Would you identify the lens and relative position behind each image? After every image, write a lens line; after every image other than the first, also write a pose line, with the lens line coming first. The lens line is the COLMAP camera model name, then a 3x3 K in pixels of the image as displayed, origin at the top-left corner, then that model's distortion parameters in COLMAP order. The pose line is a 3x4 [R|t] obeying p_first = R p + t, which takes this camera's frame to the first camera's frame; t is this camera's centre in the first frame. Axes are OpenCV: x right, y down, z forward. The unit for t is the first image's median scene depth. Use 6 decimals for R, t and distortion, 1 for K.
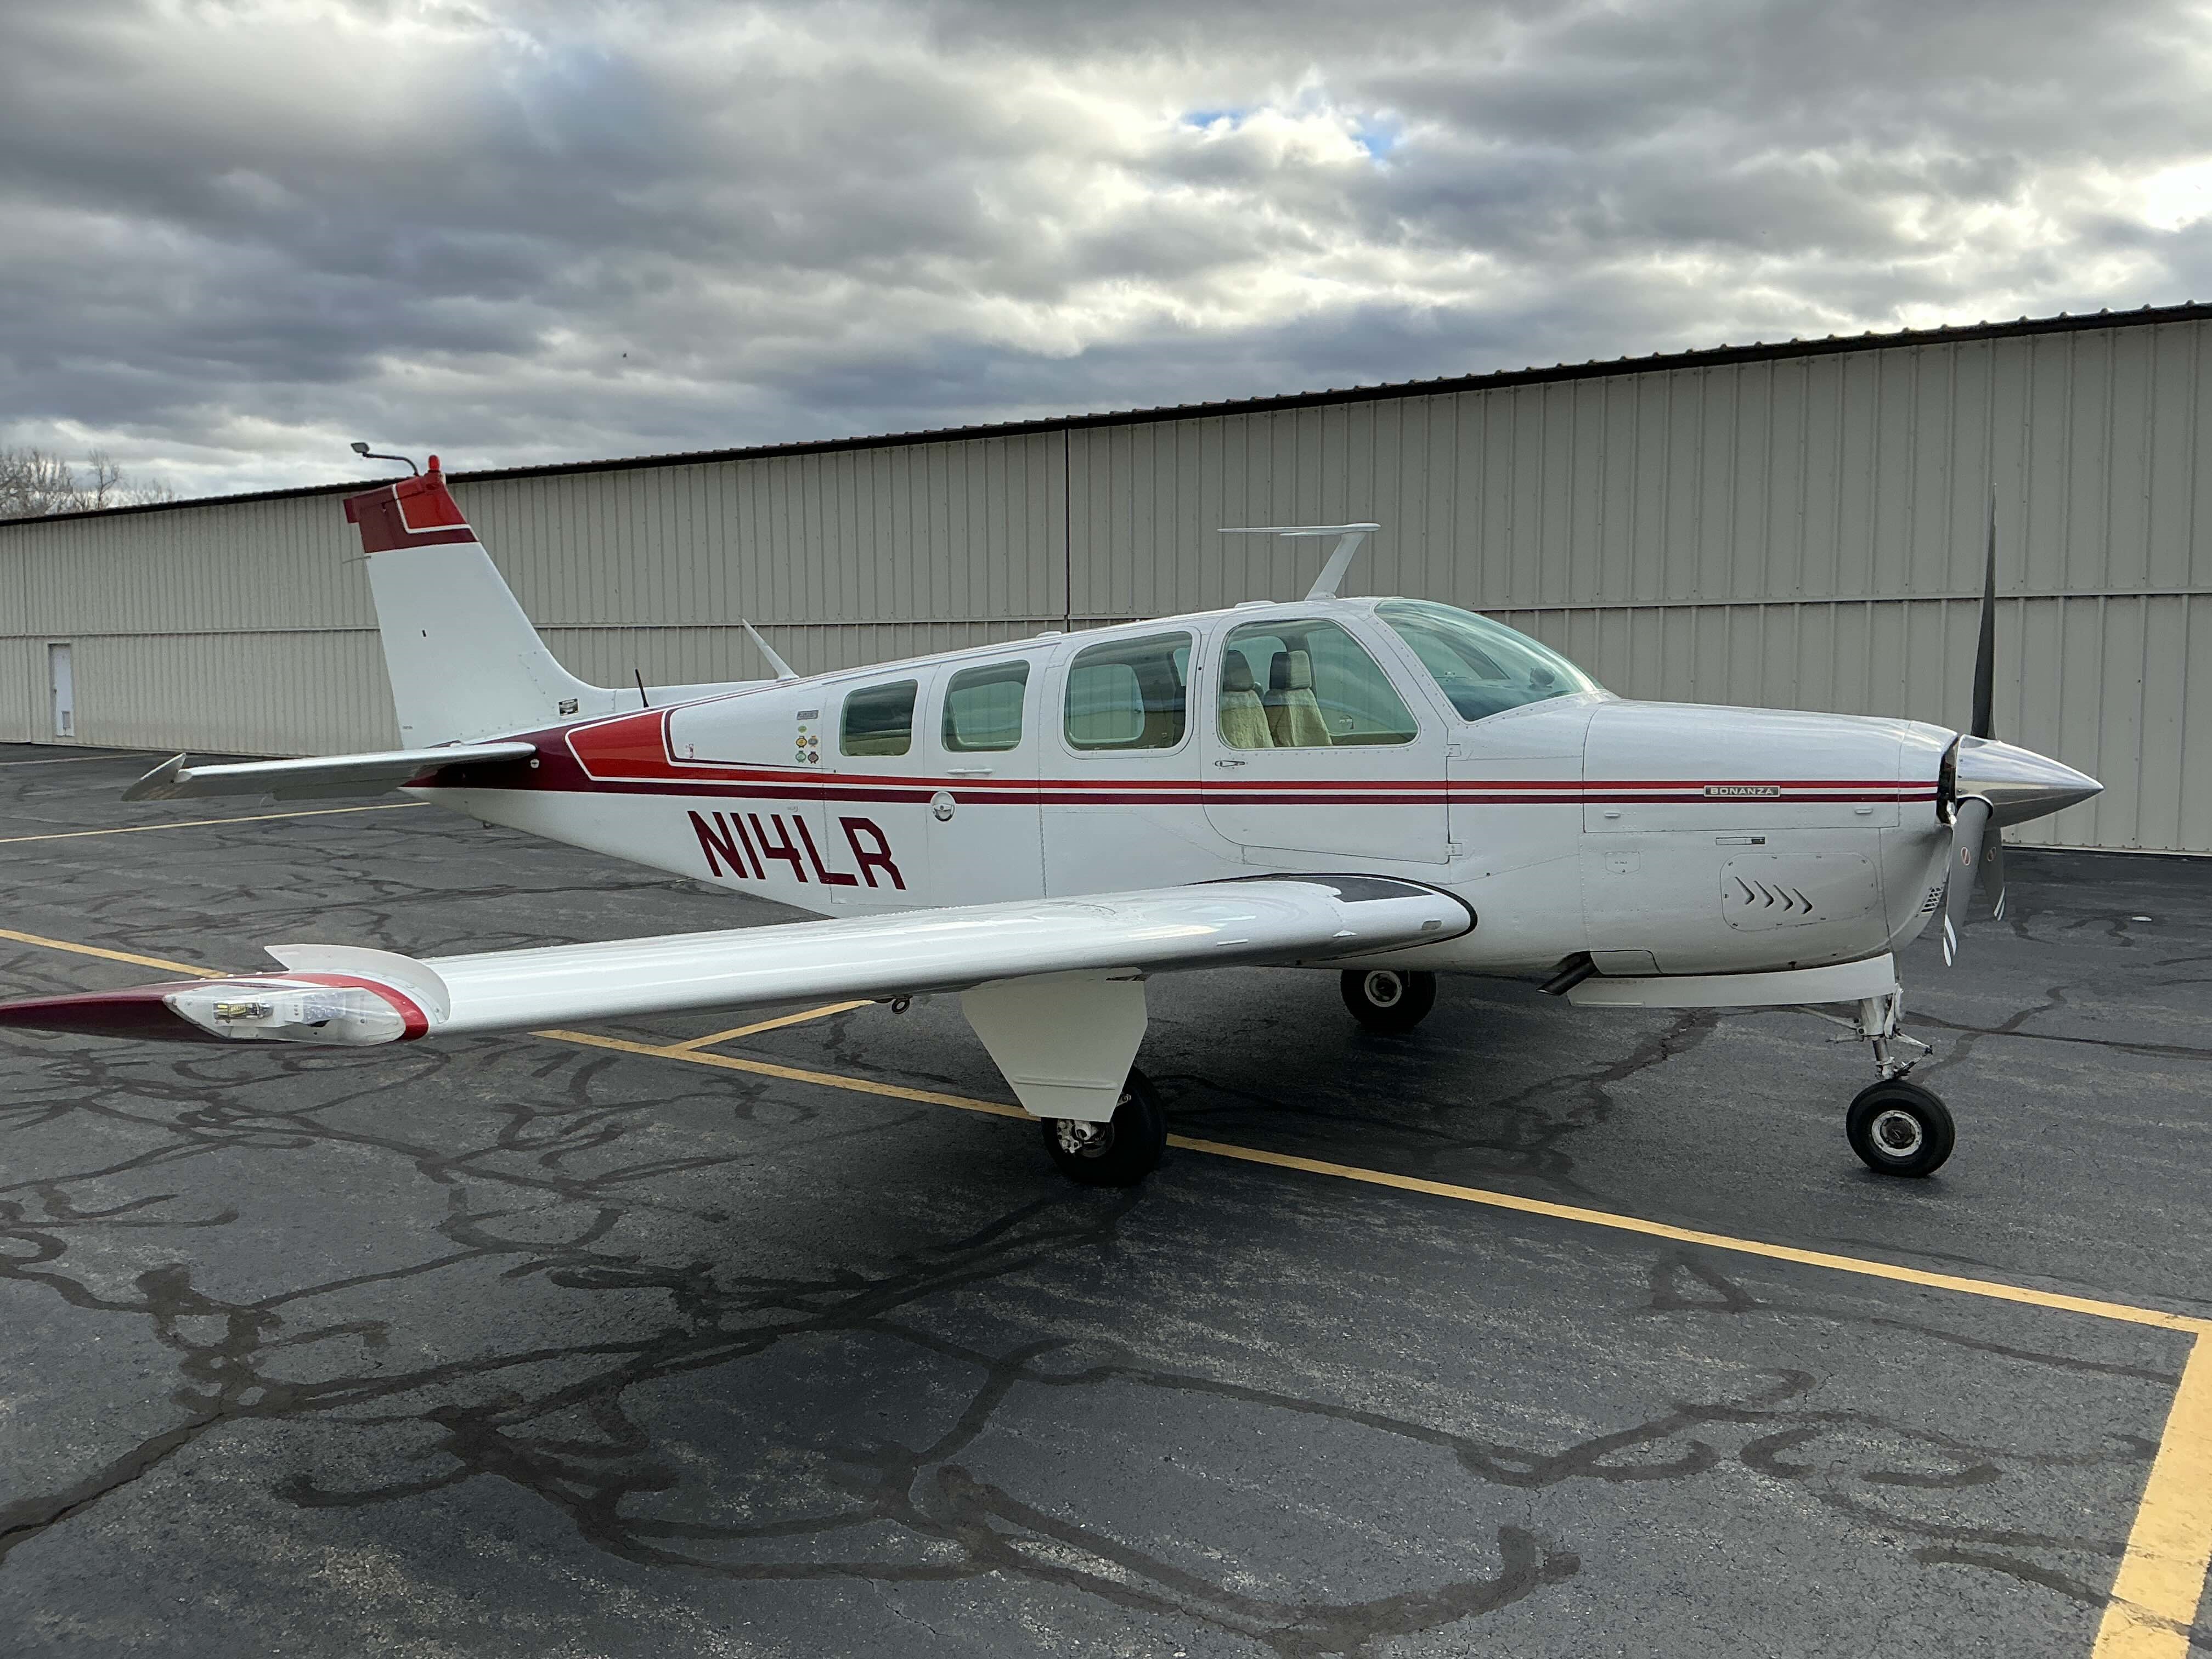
lens RADIAL K [[1833.1, 0, 1130.1], [0, 1833.1, 739.5], [0, 0, 1]] dist [0.122988, -0.246746]
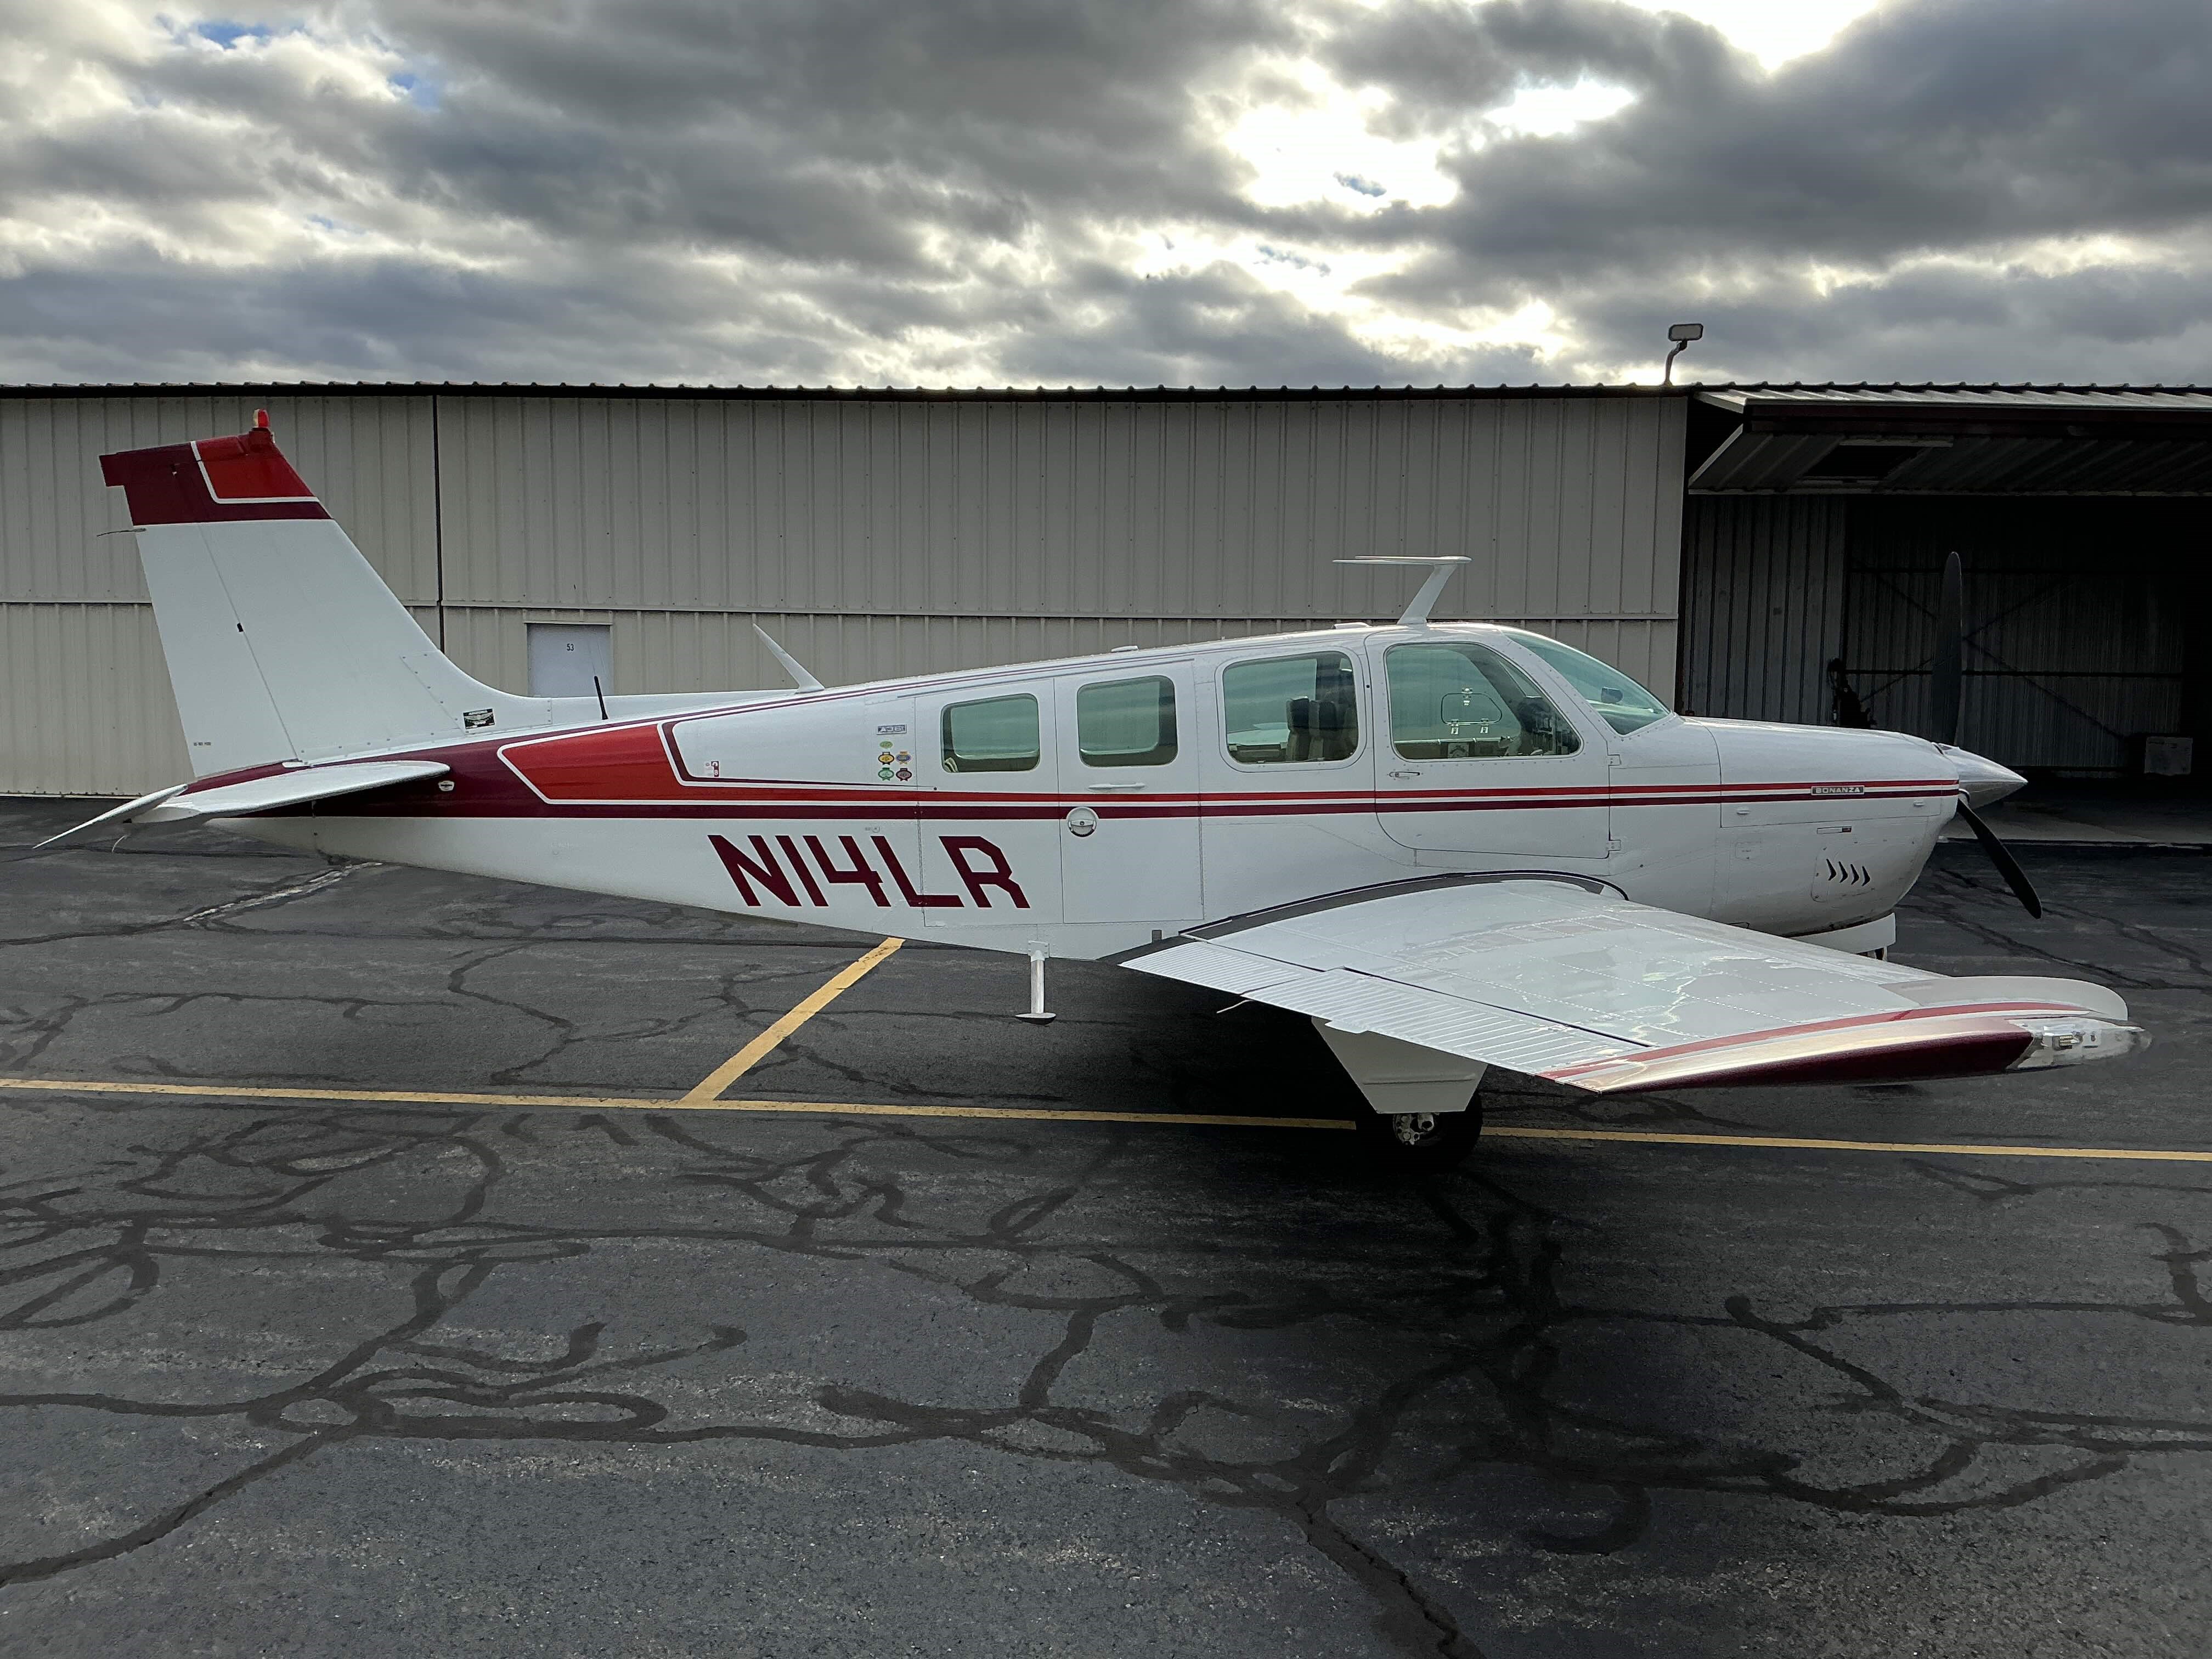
lens RADIAL K [[1833.1, 0, 1098.5], [0, 1833.1, 771.1], [0, 0, 1]] dist [0.122988, -0.246746]
pose [[0.866774, -0.019639, 0.498315, -0.542761], [0.007170, 0.999612, 0.026924, -0.016194], [-0.498650, -0.019764, 0.866578, 0.129072]]
